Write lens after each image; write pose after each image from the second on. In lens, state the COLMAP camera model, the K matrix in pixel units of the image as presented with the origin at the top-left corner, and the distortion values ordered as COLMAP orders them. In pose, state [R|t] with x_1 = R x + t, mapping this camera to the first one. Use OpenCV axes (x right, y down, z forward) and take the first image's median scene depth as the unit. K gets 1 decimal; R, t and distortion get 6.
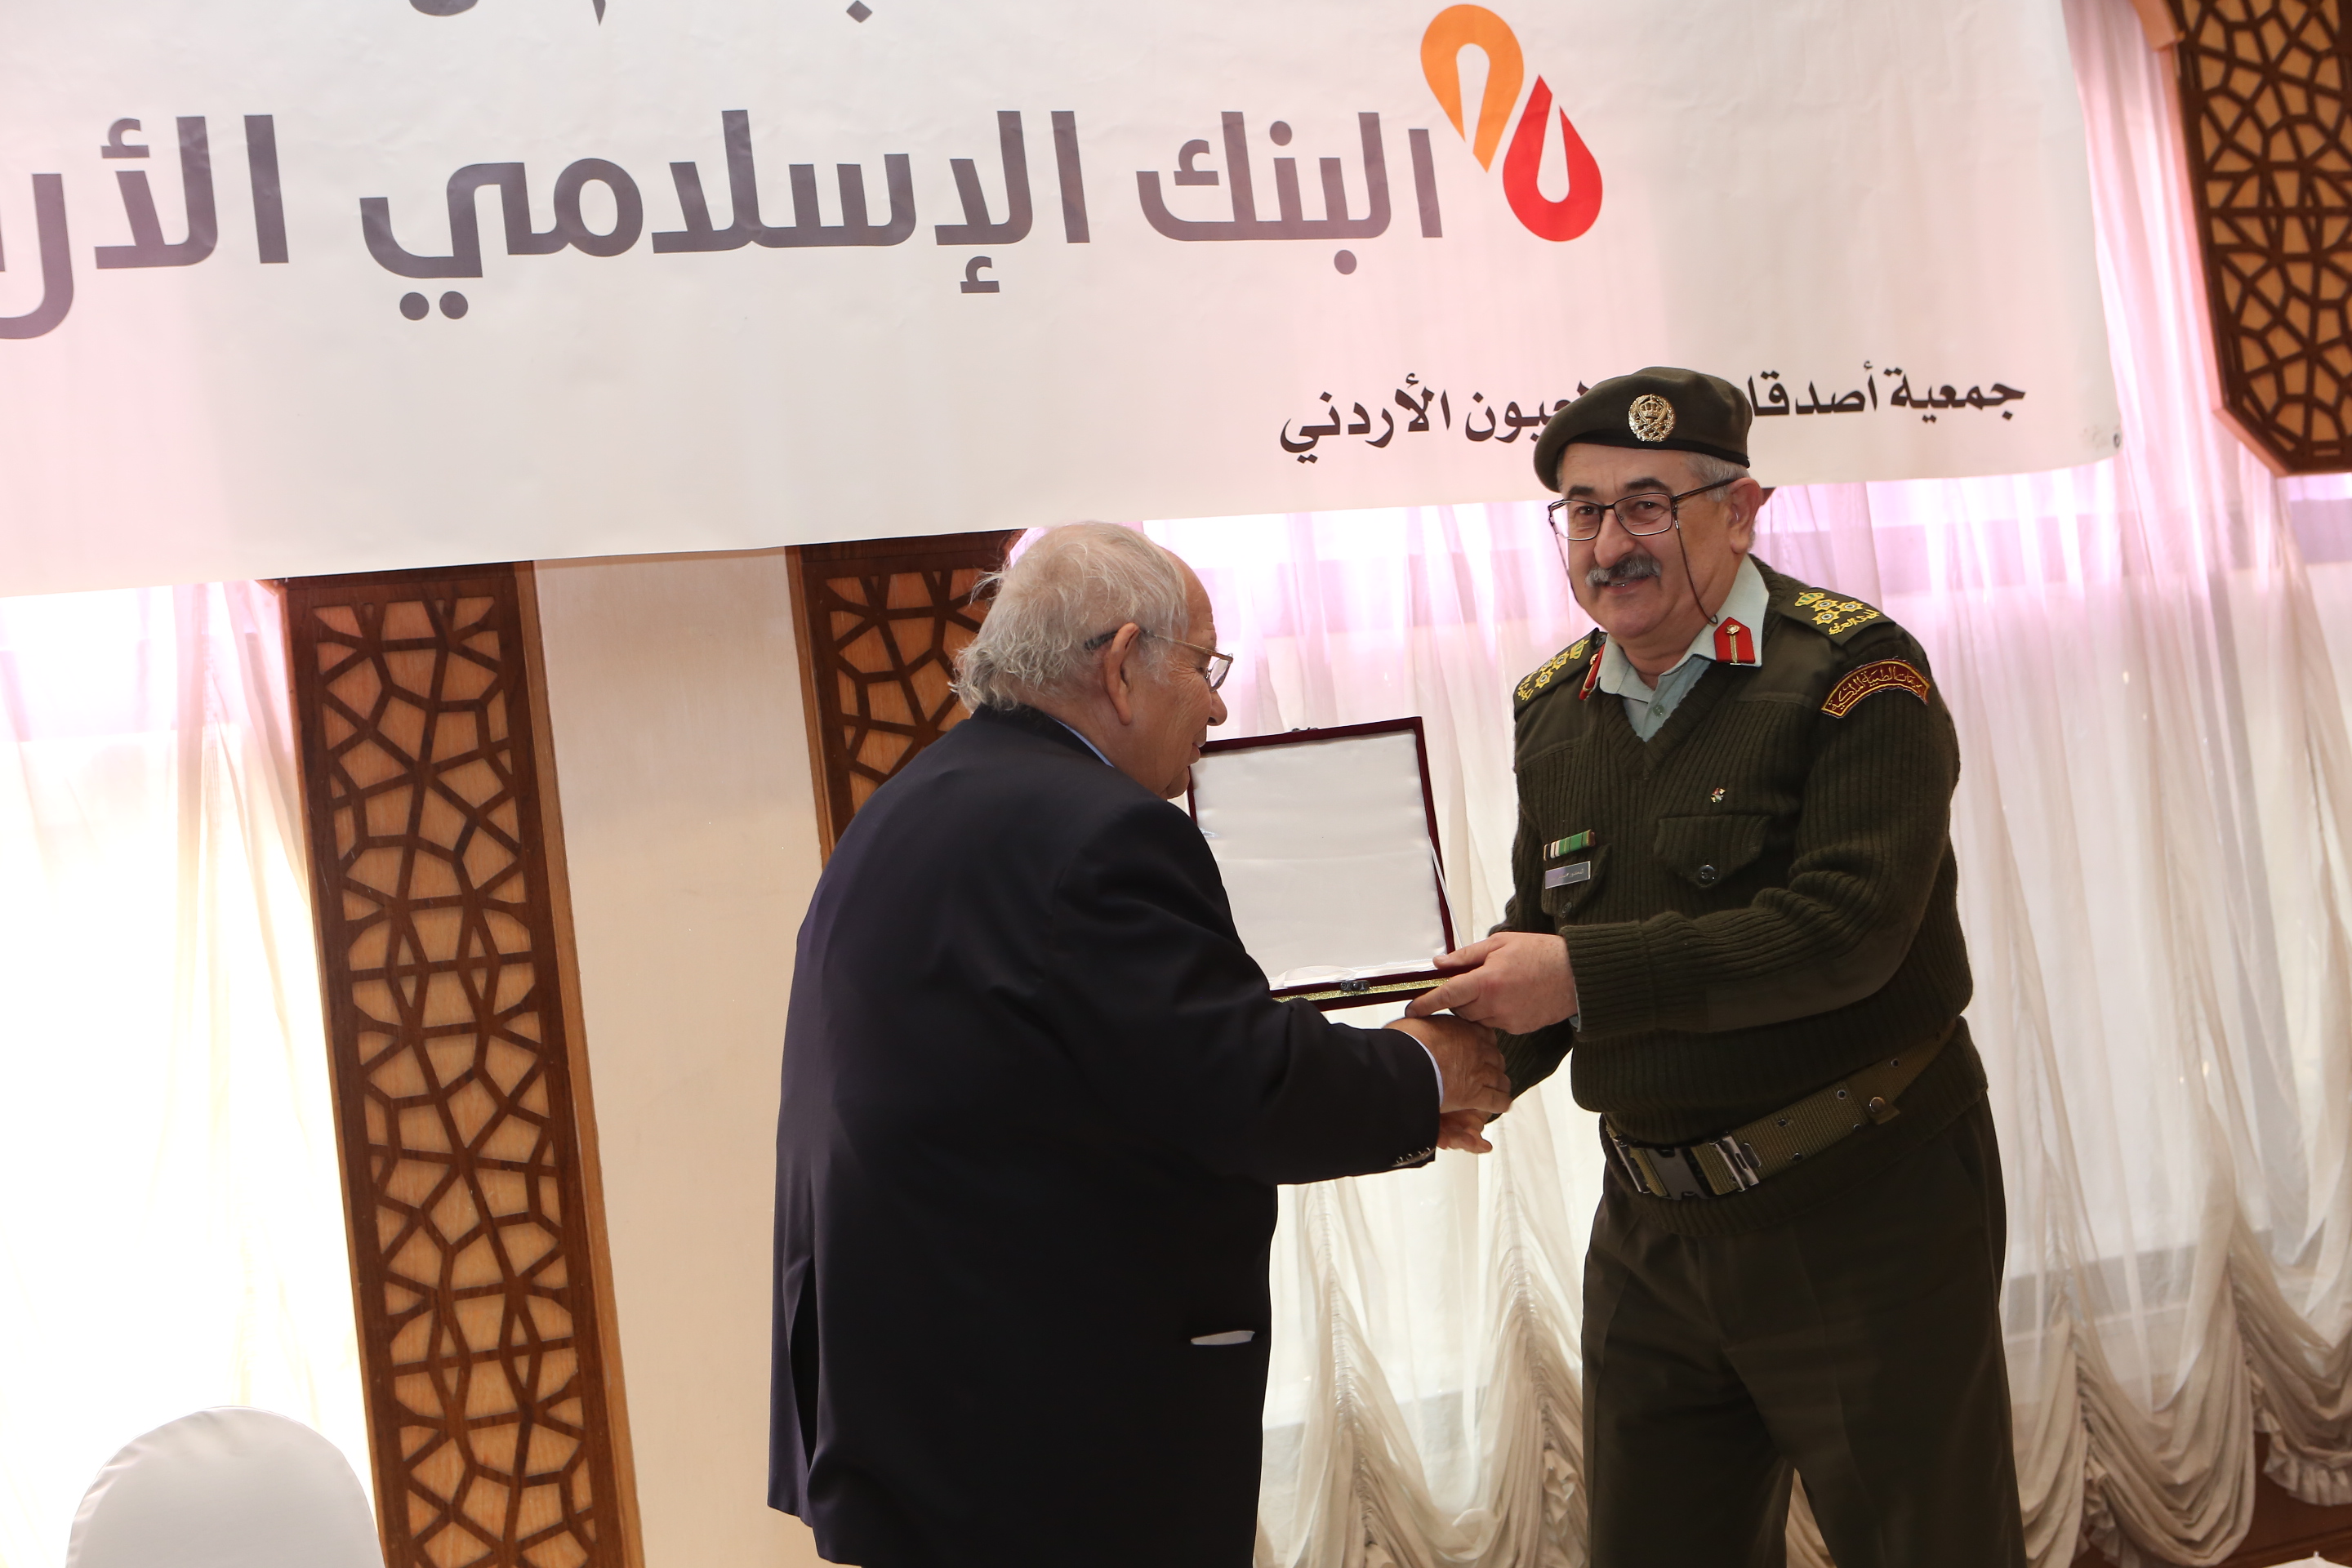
lens RADIAL K [[2839.6, 0, 1173.3], [0, 2839.6, 797.0], [0, 0, 1]] dist [-0.014277, 0.000000]
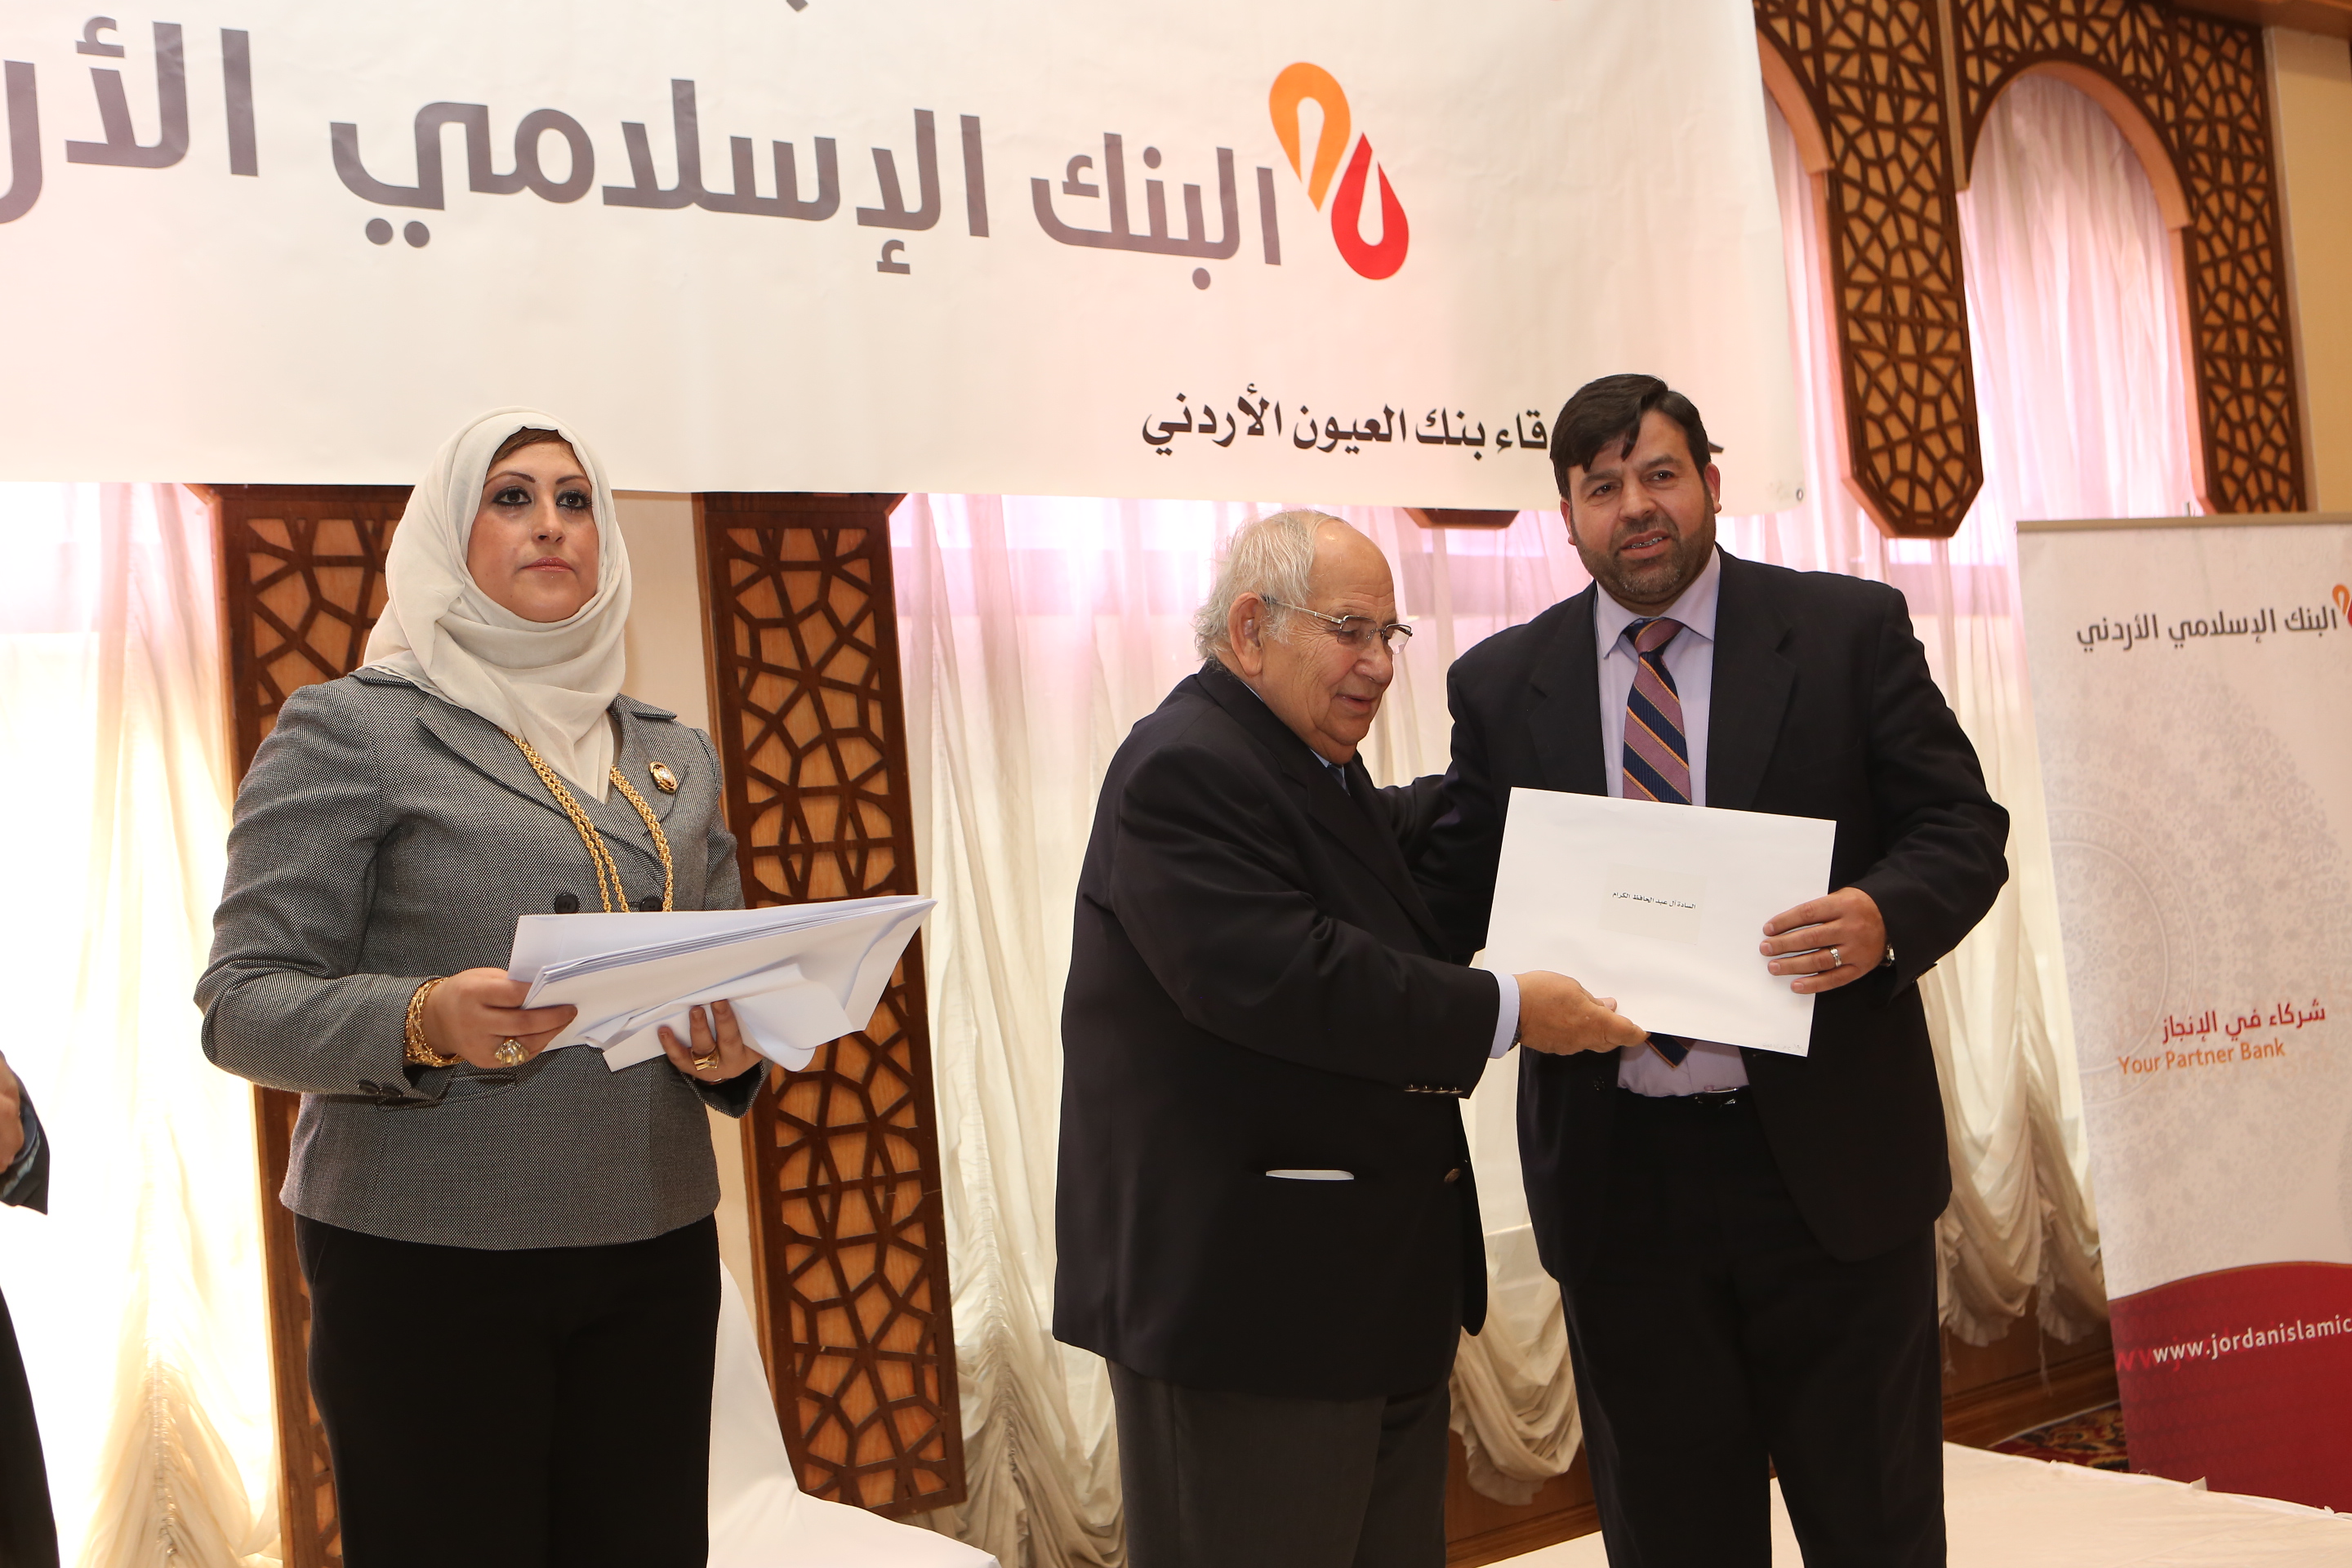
lens RADIAL K [[2447.7, 0, 1191.0], [0, 2447.7, 789.6], [0, 0, 1]] dist [-0.044111, 0.000000]
pose [[0.975624, 0.046735, 0.214413, -0.144110], [-0.045279, 0.998906, -0.011700, 0.023918], [-0.214726, 0.001707, 0.976673, 0.066998]]
